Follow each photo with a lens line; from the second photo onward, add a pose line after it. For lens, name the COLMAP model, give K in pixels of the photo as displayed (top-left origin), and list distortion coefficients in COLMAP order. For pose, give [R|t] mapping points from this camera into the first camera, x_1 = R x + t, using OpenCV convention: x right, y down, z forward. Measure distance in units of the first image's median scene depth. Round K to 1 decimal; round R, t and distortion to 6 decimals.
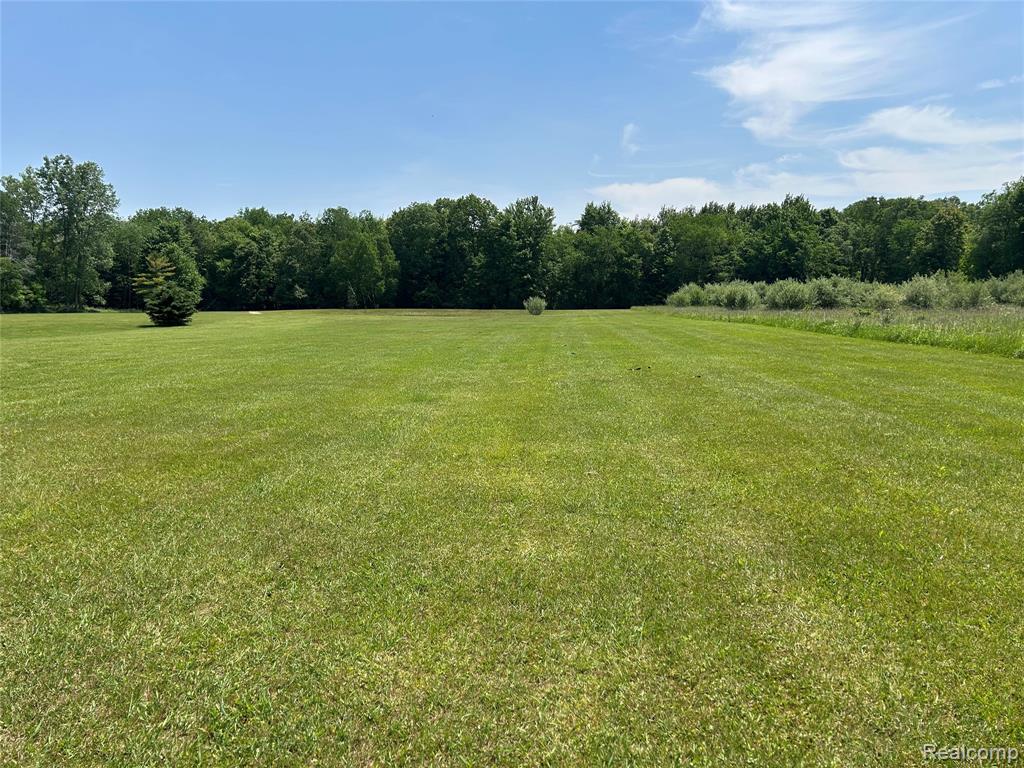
lens RADIAL K [[760.9, 0, 508.8], [0, 760.9, 377.3], [0, 0, 1]] dist [0.015396, -0.027122]
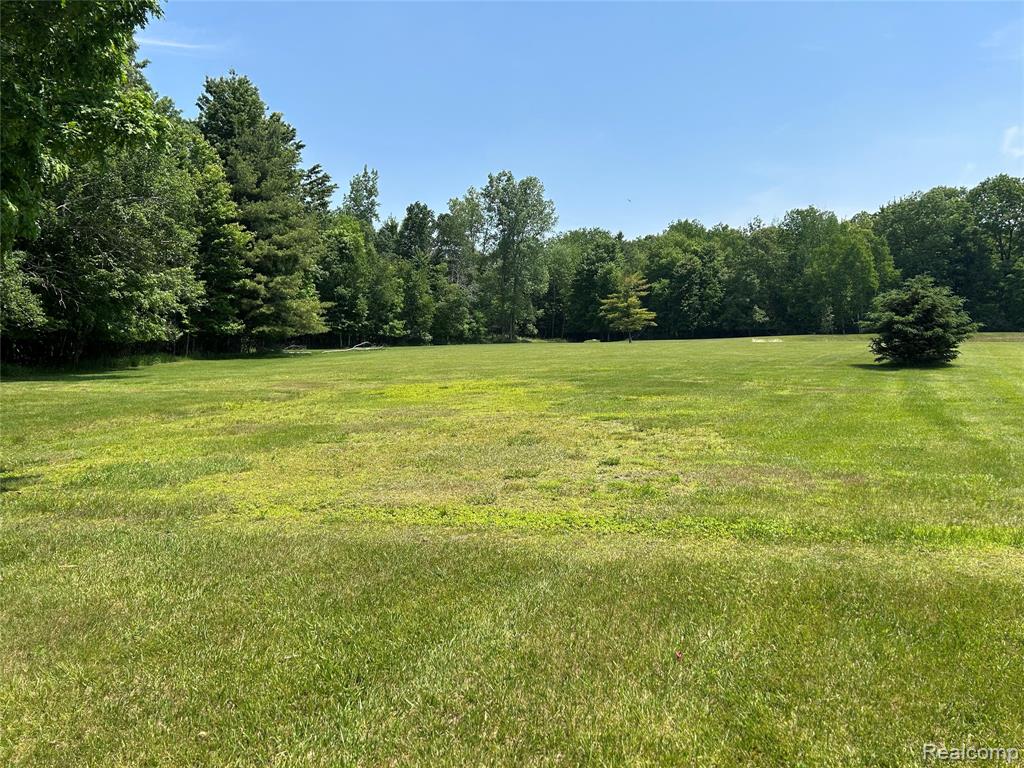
lens RADIAL K [[760.9, 0, 512.4], [0, 760.9, 385.2], [0, 0, 1]] dist [0.015396, -0.027122]
pose [[0.908789, 0.011862, -0.417088, -0.178434], [-0.023195, 0.999486, -0.022116, -0.013867], [0.416611, 0.029773, 0.908597, 0.166588]]
